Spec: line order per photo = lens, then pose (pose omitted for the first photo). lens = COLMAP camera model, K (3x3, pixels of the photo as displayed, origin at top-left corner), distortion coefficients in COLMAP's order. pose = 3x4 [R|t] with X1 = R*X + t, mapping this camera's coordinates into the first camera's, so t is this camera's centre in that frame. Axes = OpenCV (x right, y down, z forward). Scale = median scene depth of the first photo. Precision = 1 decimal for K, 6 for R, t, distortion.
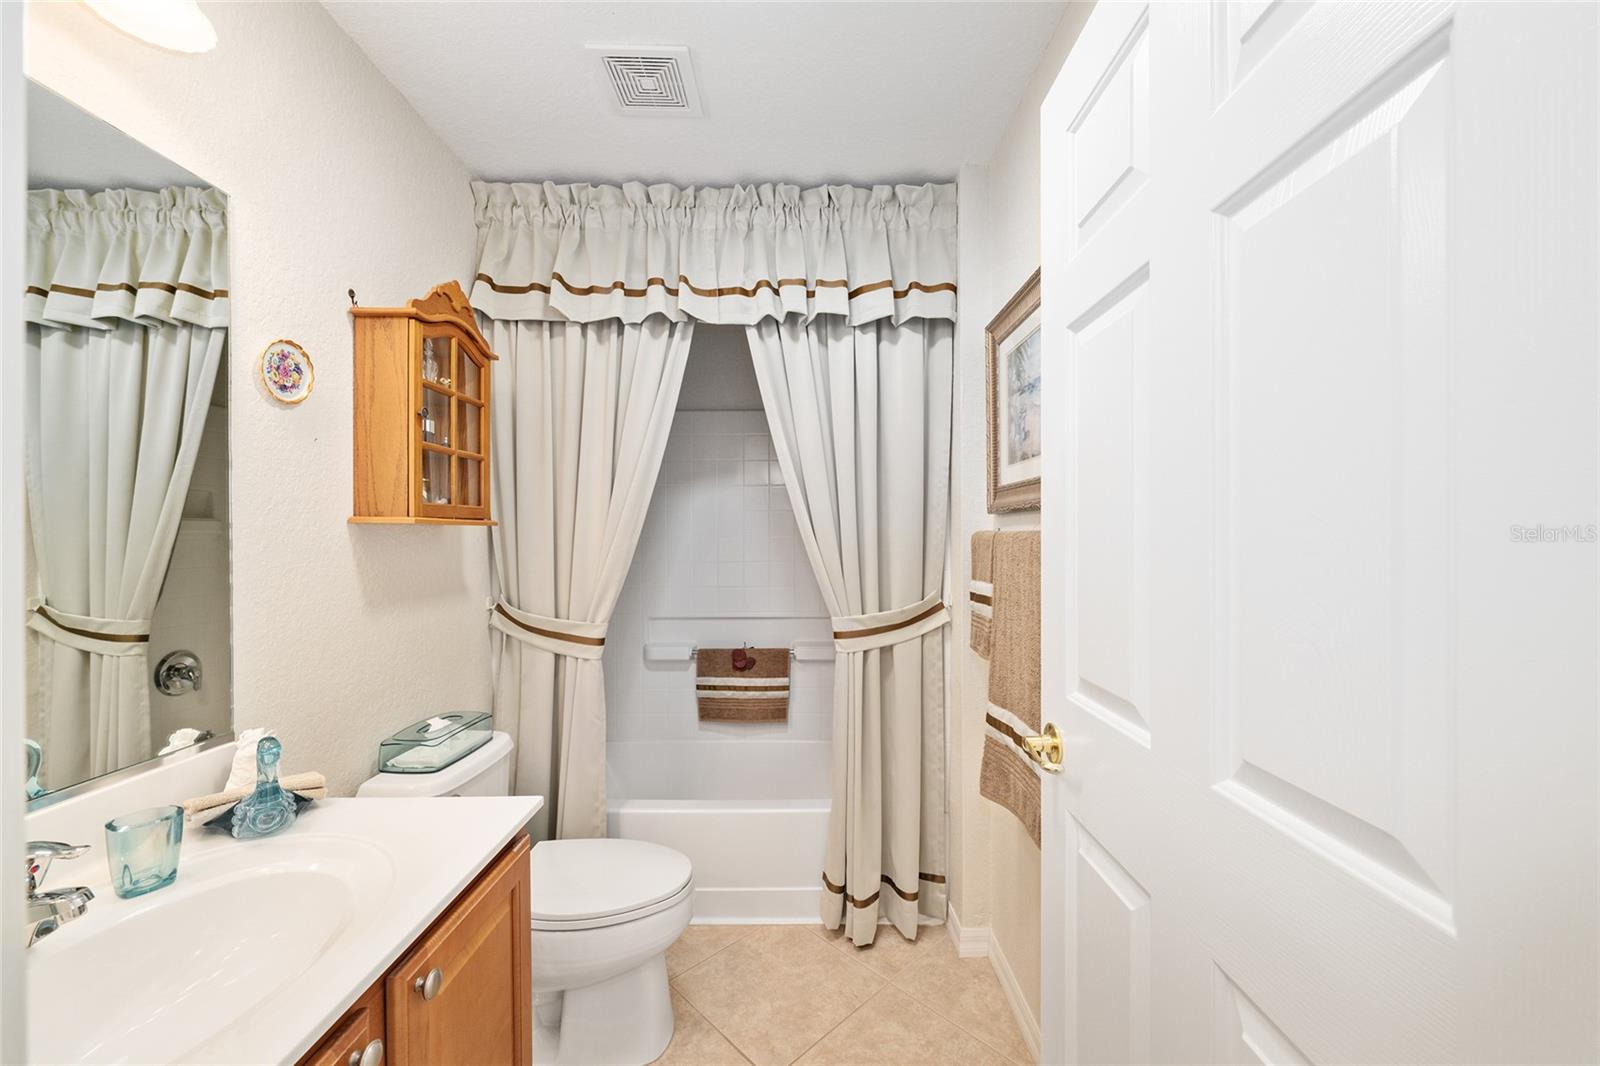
lens RADIAL K [[646.3, 0, 822.8], [0, 646.3, 538.2], [0, 0, 1]] dist [0.000420, -0.000088]
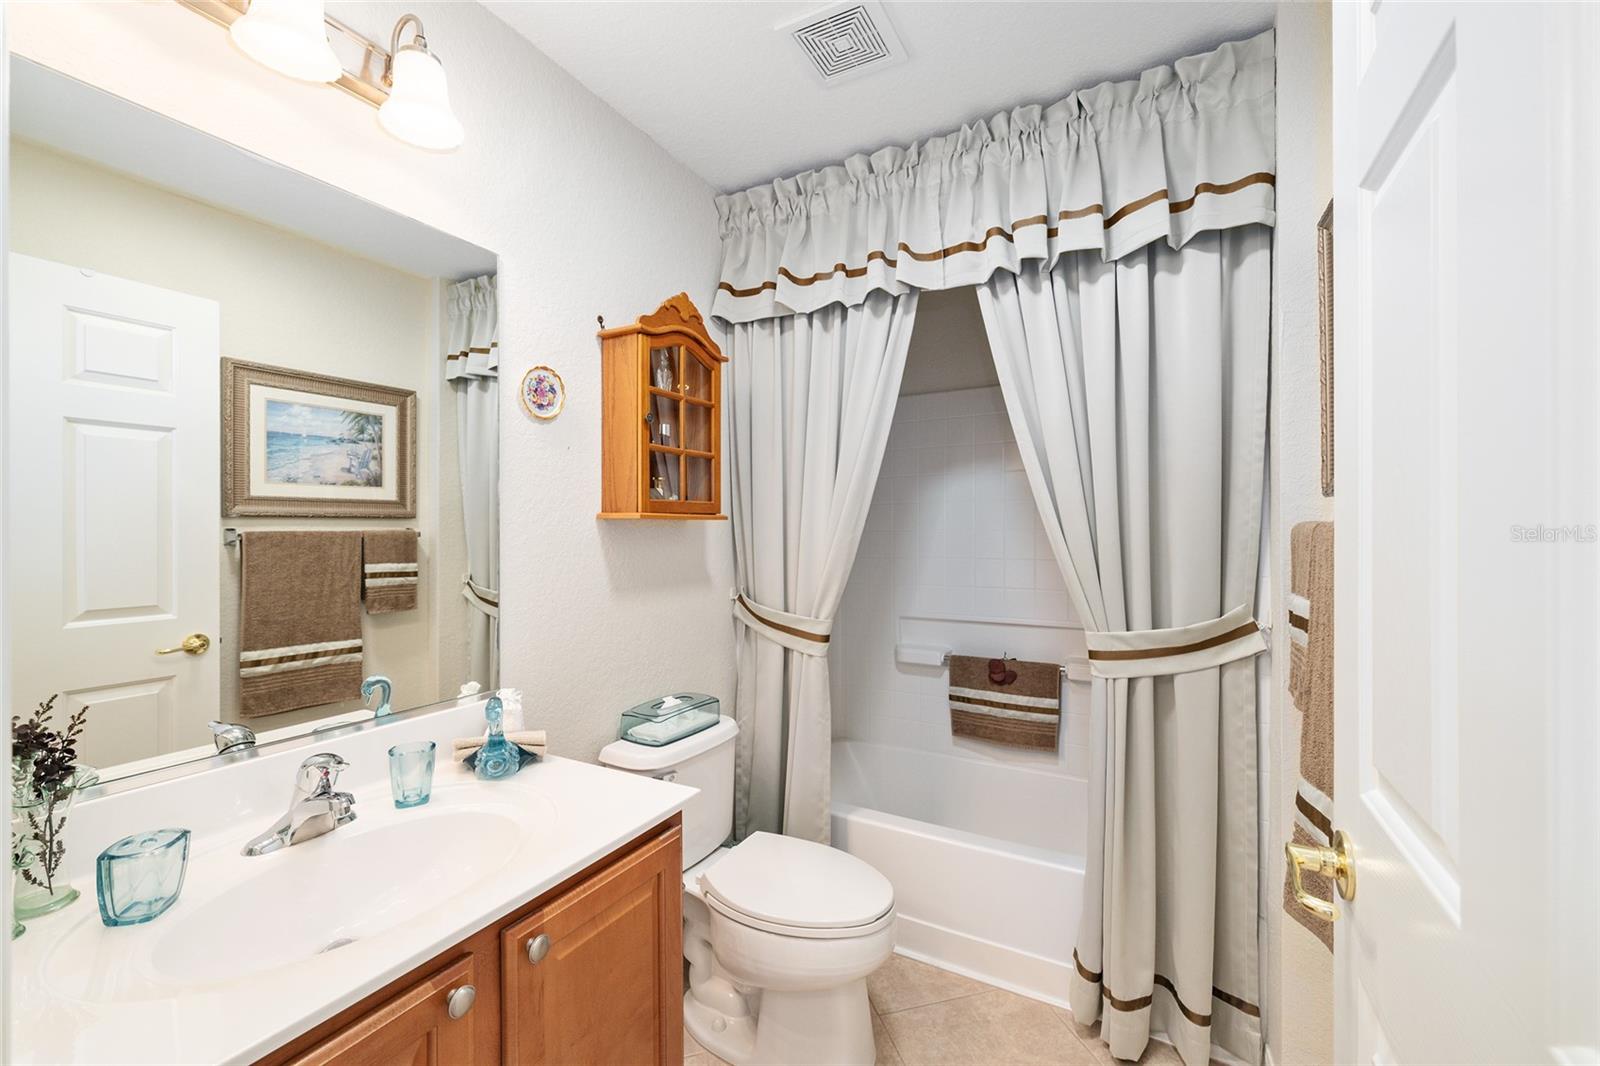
lens RADIAL K [[677.1, 0, 800.9], [0, 677.1, 530.4], [0, 0, 1]] dist [-0.001177, -0.000204]
pose [[0.860231, 0.000158, -0.509905, 0.142868], [-0.000985, 0.999999, -0.001353, -0.000863], [0.509904, 0.001666, 0.860230, 0.107066]]
